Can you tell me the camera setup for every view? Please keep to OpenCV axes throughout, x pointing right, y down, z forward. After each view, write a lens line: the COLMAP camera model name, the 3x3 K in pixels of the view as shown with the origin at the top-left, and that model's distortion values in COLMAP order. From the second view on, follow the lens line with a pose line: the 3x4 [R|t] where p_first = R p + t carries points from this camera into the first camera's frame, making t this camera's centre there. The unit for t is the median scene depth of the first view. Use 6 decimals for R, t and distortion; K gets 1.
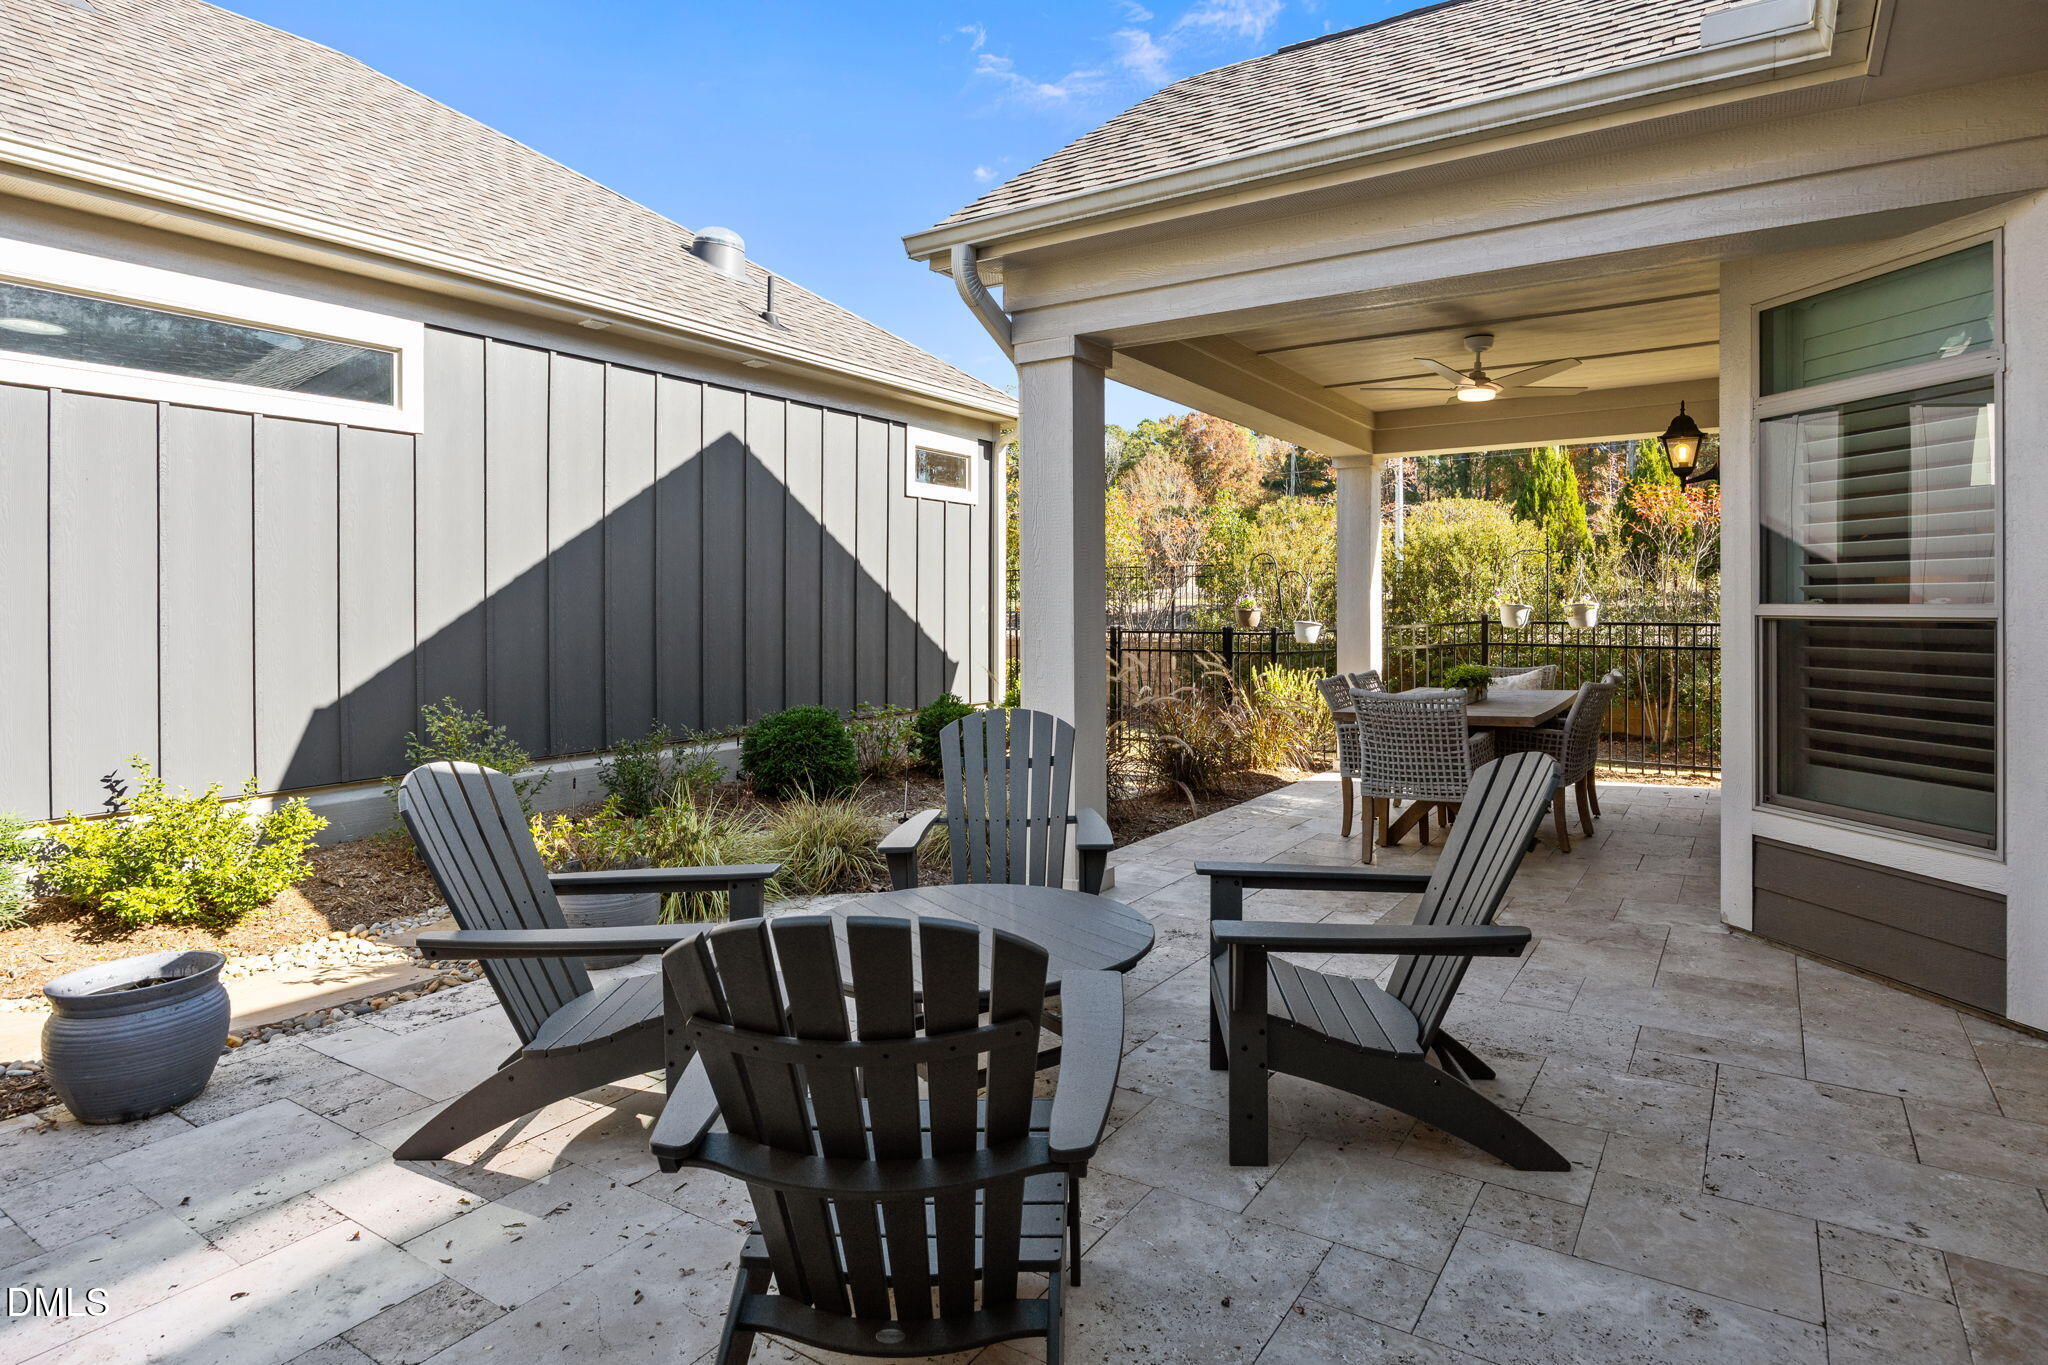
lens RADIAL K [[1098.4, 0, 1013.8], [0, 1098.4, 603.3], [0, 0, 1]] dist [0.029509, -0.000524]
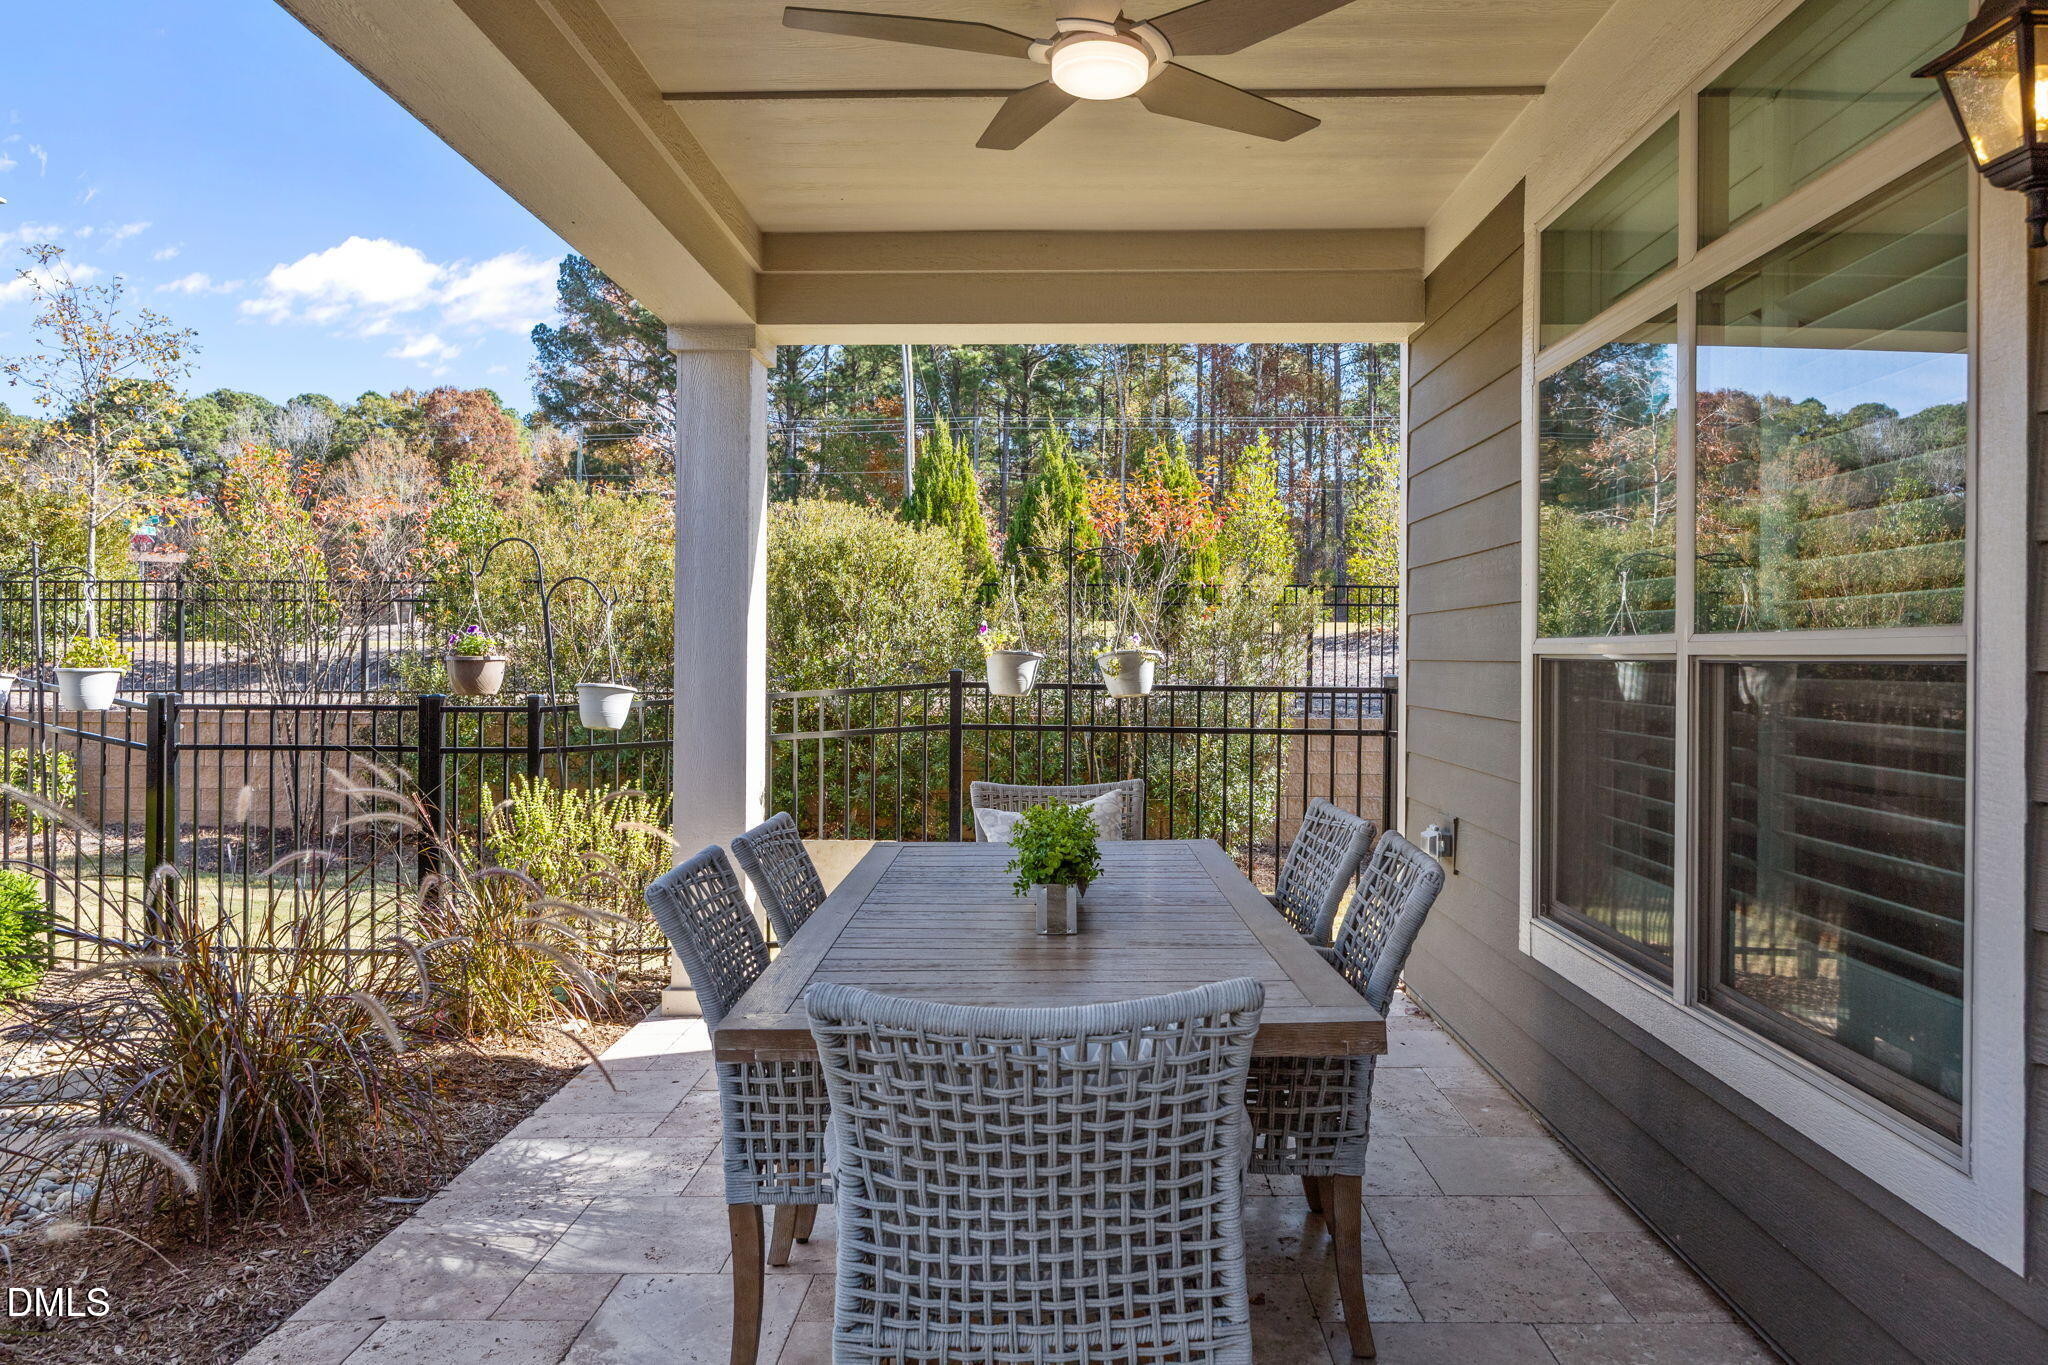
lens RADIAL K [[1474.3, 0, 1024.3], [0, 1474.3, 669.7], [0, 0, 1]] dist [-0.000576, 0.001087]
pose [[0.856538, 0.004244, 0.516067, 0.093466], [-0.010188, 0.999910, 0.008687, 0.003439], [-0.515983, -0.012698, 0.856504, 0.364261]]
